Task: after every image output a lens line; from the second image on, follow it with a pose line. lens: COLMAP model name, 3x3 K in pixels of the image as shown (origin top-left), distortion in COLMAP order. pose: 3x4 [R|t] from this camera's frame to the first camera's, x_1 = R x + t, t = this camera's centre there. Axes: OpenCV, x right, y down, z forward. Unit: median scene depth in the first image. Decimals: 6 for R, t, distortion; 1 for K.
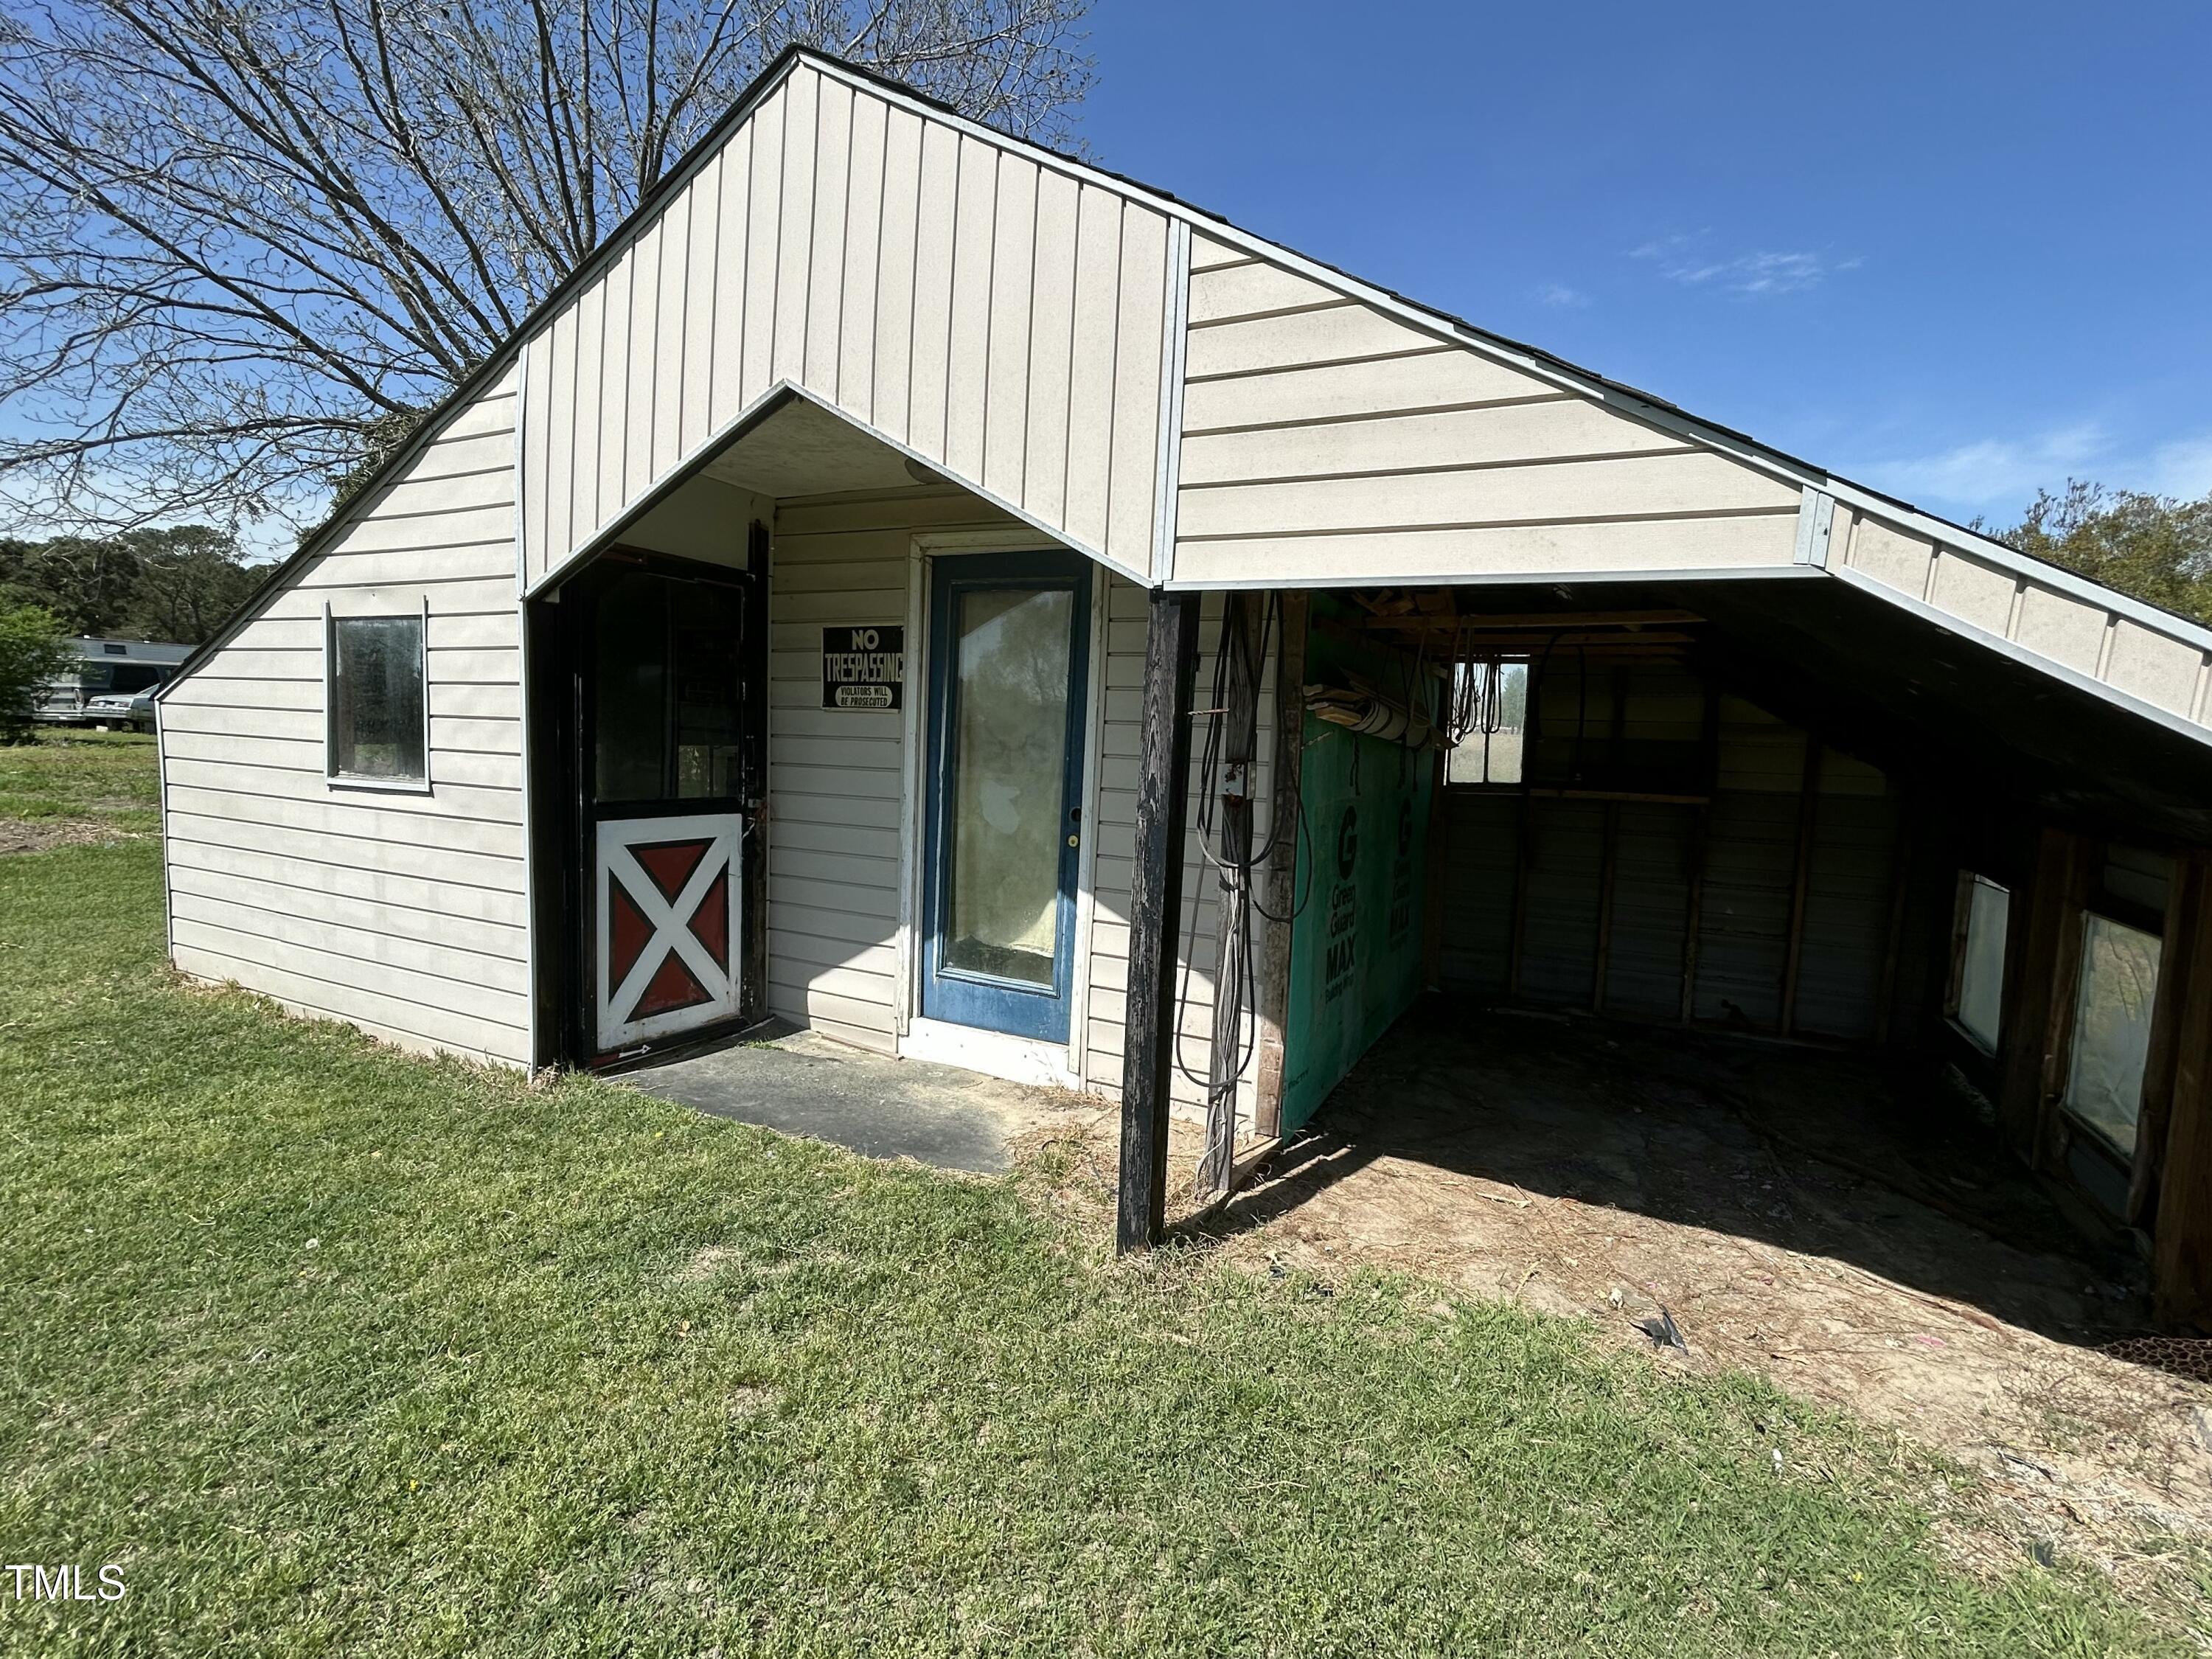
lens RADIAL K [[1028.4, 0, 1104.1], [0, 1028.4, 841.4], [0, 0, 1]] dist [-0.006077, -0.000162]
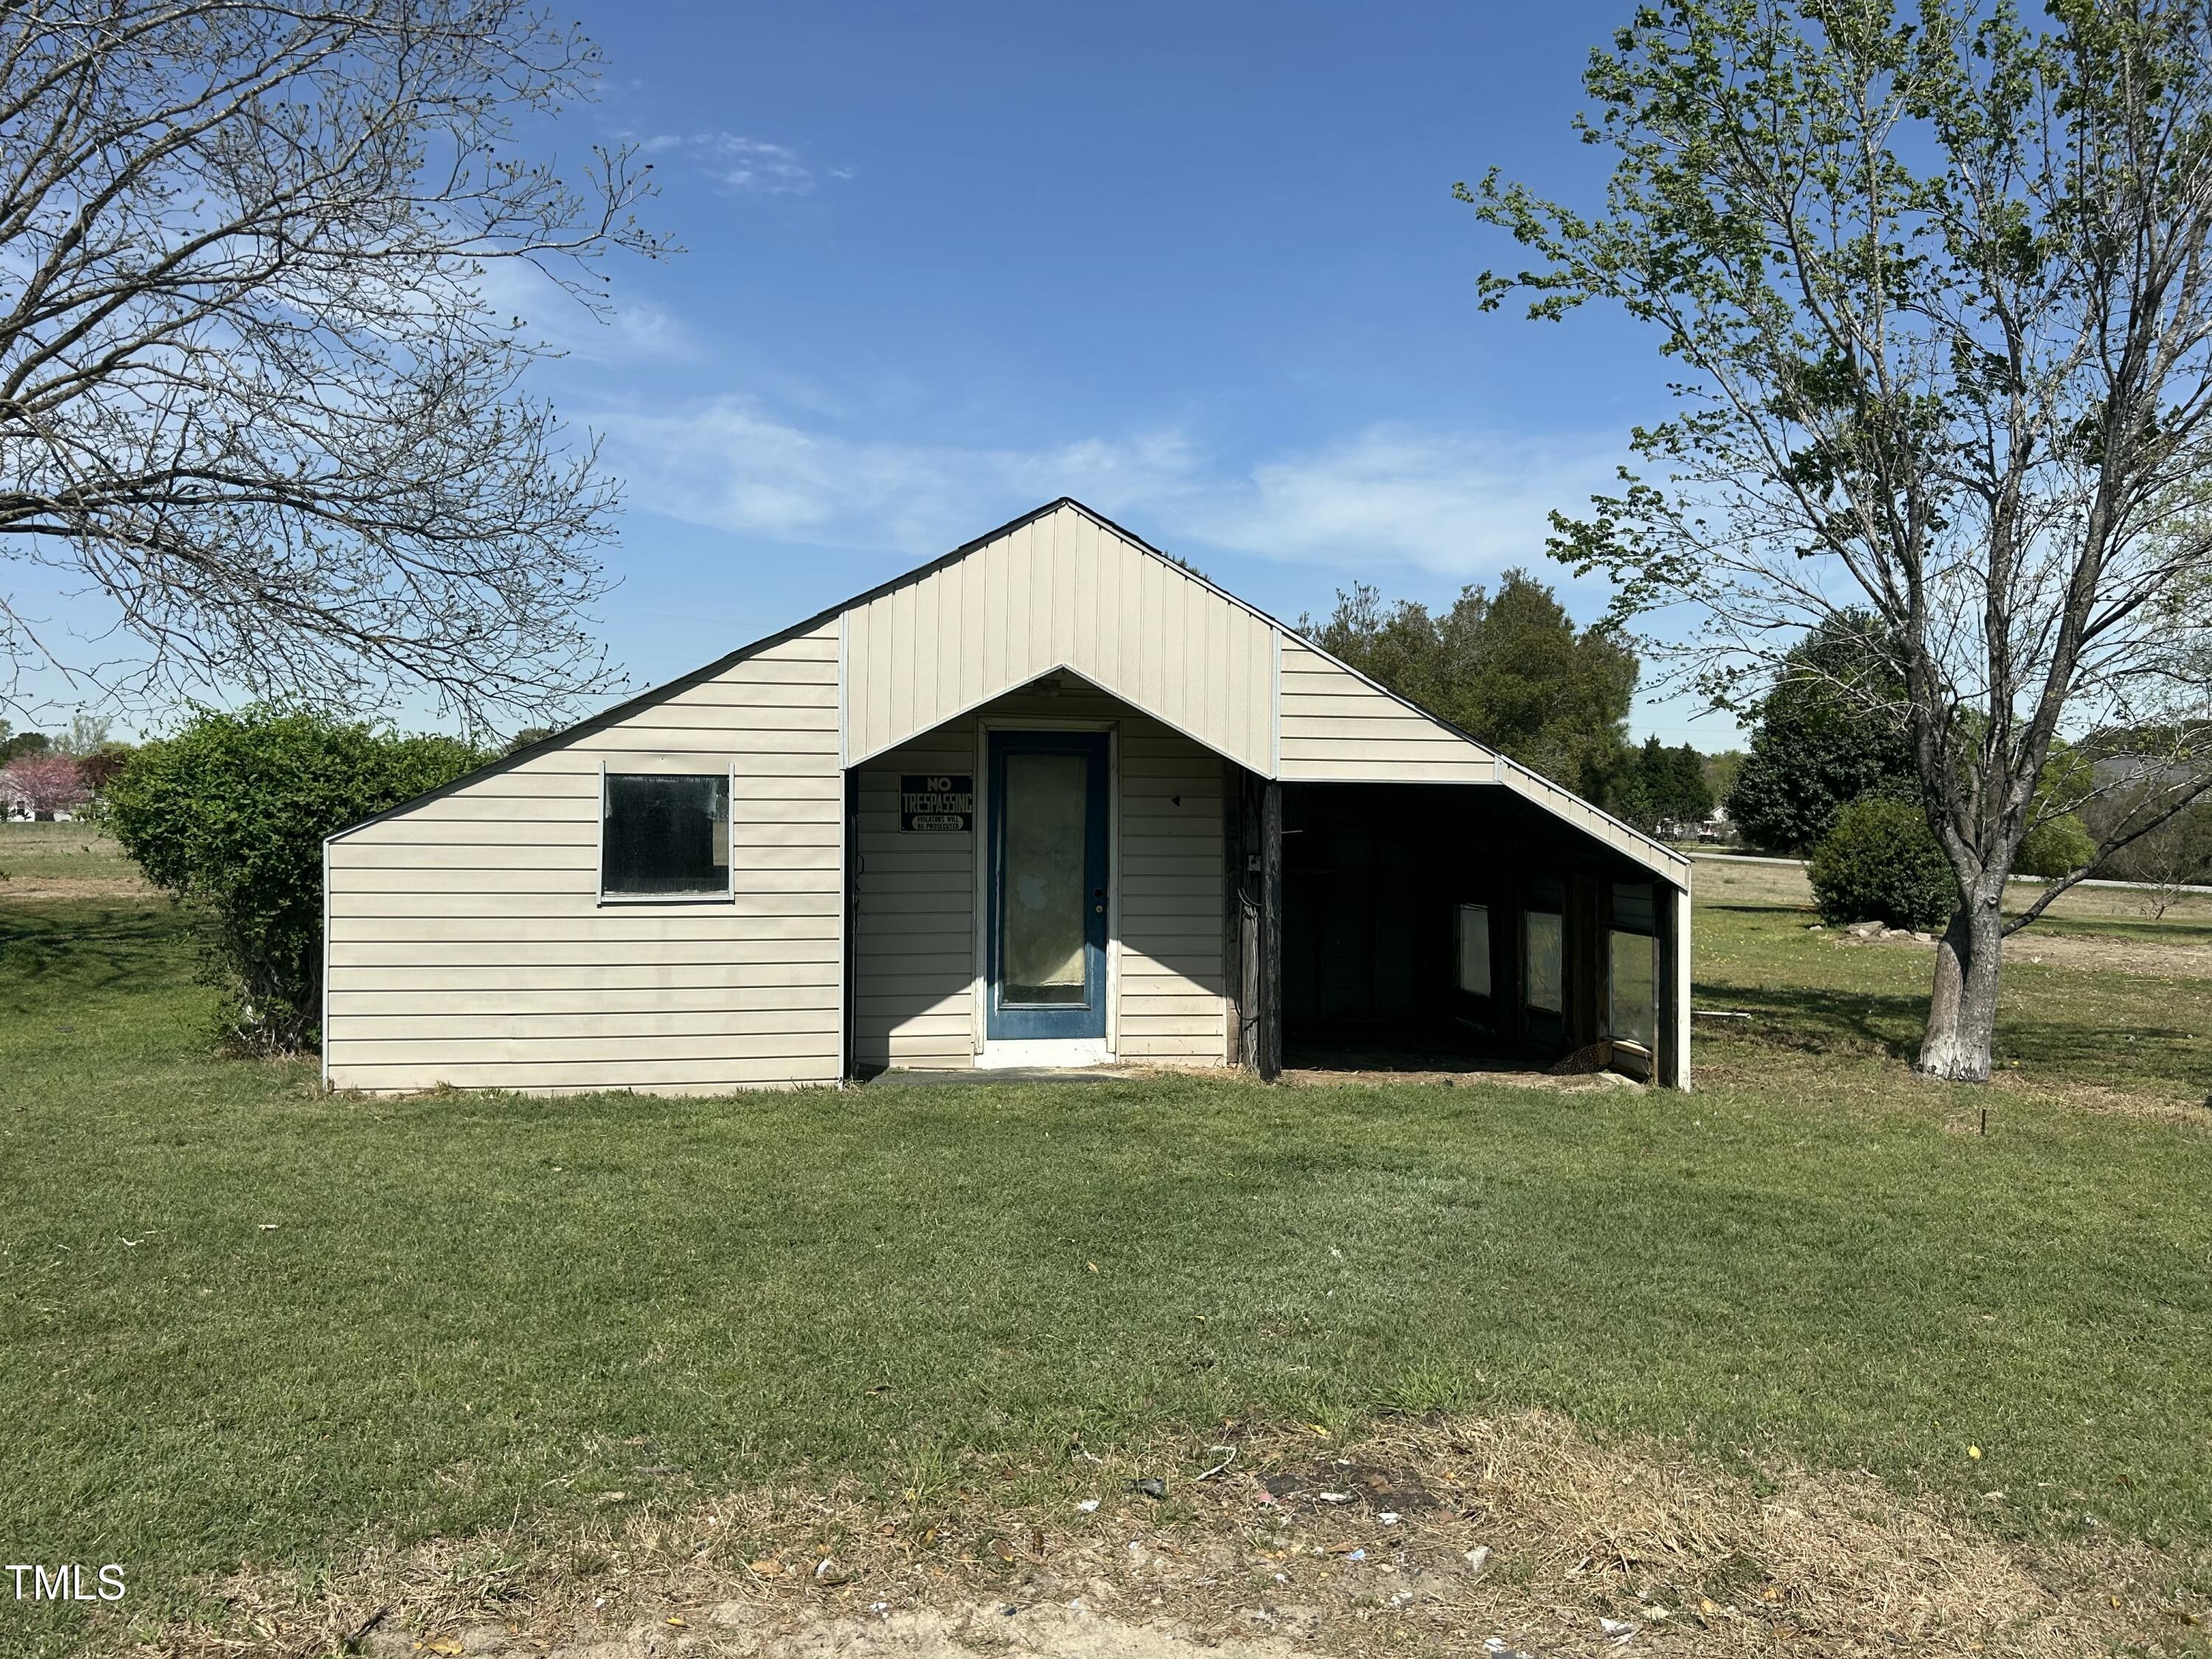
lens RADIAL K [[1673.8, 0, 1105.1], [0, 1673.8, 828.1], [0, 0, 1]] dist [0.011202, 0.000315]
pose [[0.801908, -0.028903, 0.596748, -1.518746], [0.088867, 0.993488, -0.071300, 0.058520], [-0.590801, 0.110207, 0.799255, -1.073539]]
